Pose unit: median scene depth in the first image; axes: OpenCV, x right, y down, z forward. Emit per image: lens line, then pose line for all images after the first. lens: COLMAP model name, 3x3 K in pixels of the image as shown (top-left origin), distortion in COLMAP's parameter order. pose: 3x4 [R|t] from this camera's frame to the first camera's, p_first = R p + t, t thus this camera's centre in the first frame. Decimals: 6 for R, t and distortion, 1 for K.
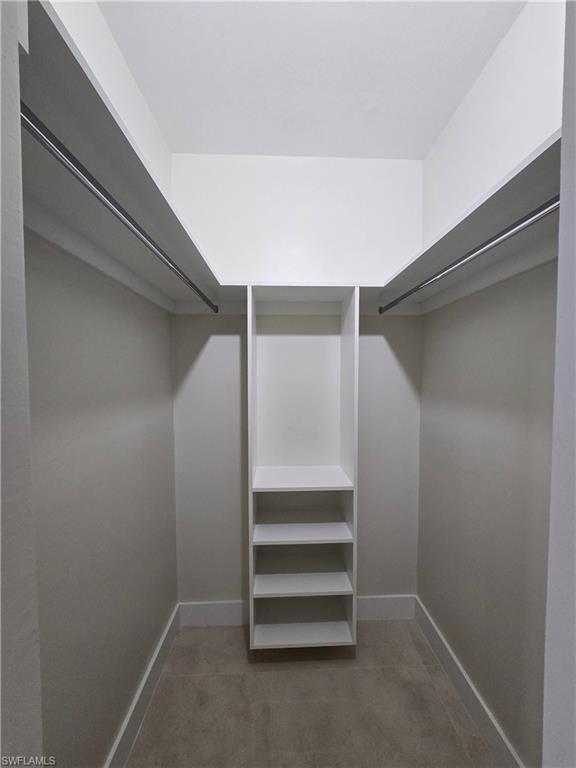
lens RADIAL K [[314.0, 0, 291.5], [0, 314.0, 382.4], [0, 0, 1]] dist [-0.004634, 0.001721]
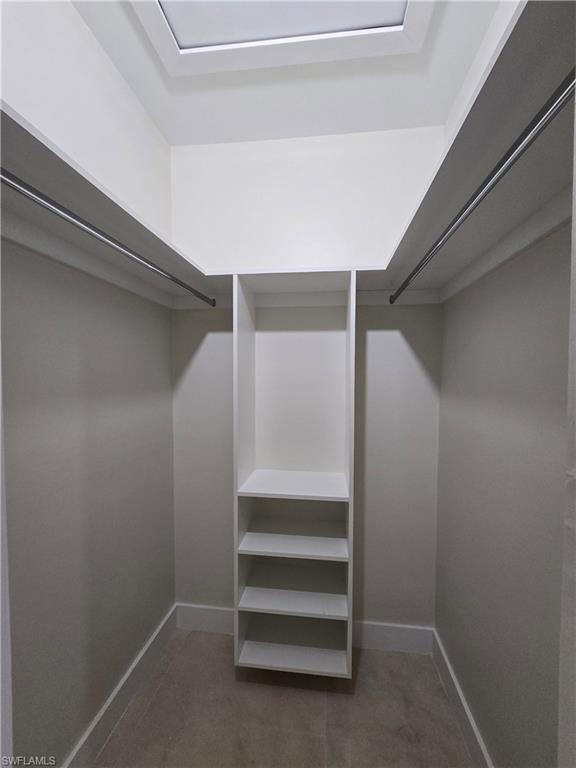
lens RADIAL K [[314.0, 0, 287.8], [0, 314.0, 385.2], [0, 0, 1]] dist [-0.004634, 0.001721]
pose [[0.986929, 0.015217, -0.160433, 0.151133], [-0.015085, 0.999884, 0.002039, 0.012755], [0.160446, 0.000408, 0.987045, 0.094986]]
